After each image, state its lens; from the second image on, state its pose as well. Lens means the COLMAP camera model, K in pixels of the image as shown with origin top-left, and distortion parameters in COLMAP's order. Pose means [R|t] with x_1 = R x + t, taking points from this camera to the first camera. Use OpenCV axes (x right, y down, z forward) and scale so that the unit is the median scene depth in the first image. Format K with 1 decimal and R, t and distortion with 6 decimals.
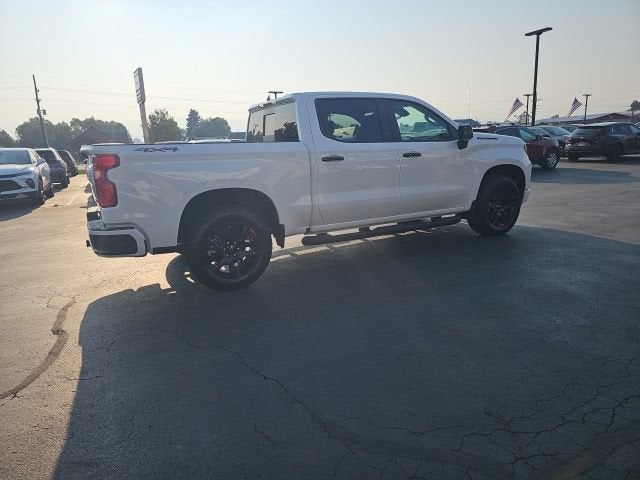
lens RADIAL K [[425.5, 0, 314.8], [0, 425.5, 229.3], [0, 0, 1]] dist [0.072126, -0.064233]
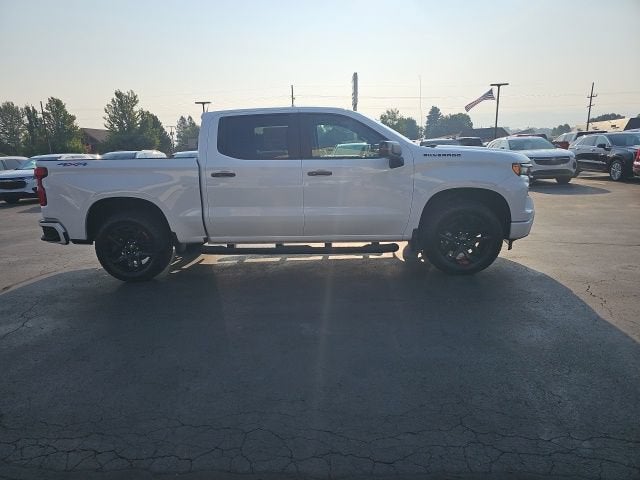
lens RADIAL K [[427.2, 0, 315.4], [0, 427.2, 241.7], [0, 0, 1]] dist [0.067906, -0.063855]
pose [[0.846861, 0.121185, -0.517822, 0.680836], [-0.103383, 0.992630, 0.063228, -0.078994], [0.521668, -0.000012, 0.853148, 0.187428]]
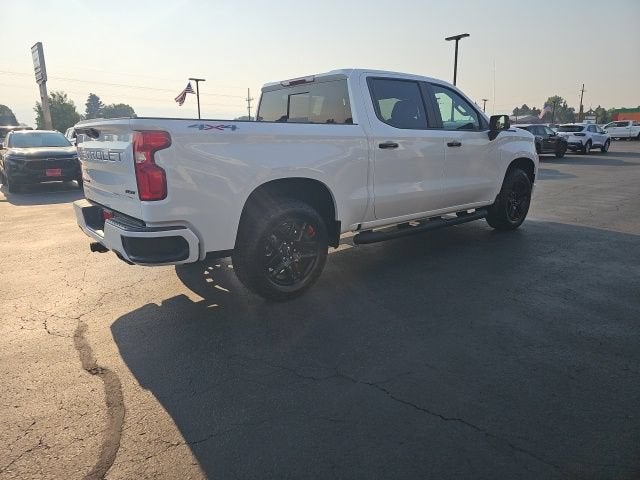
lens RADIAL K [[425.5, 0, 314.8], [0, 425.5, 229.3], [0, 0, 1]] dist [0.072126, -0.064233]
pose [[0.979431, -0.013559, 0.201324, -0.245354], [0.011119, 0.999850, 0.013248, -0.004949], [-0.201473, -0.010737, 0.979435, 0.136852]]
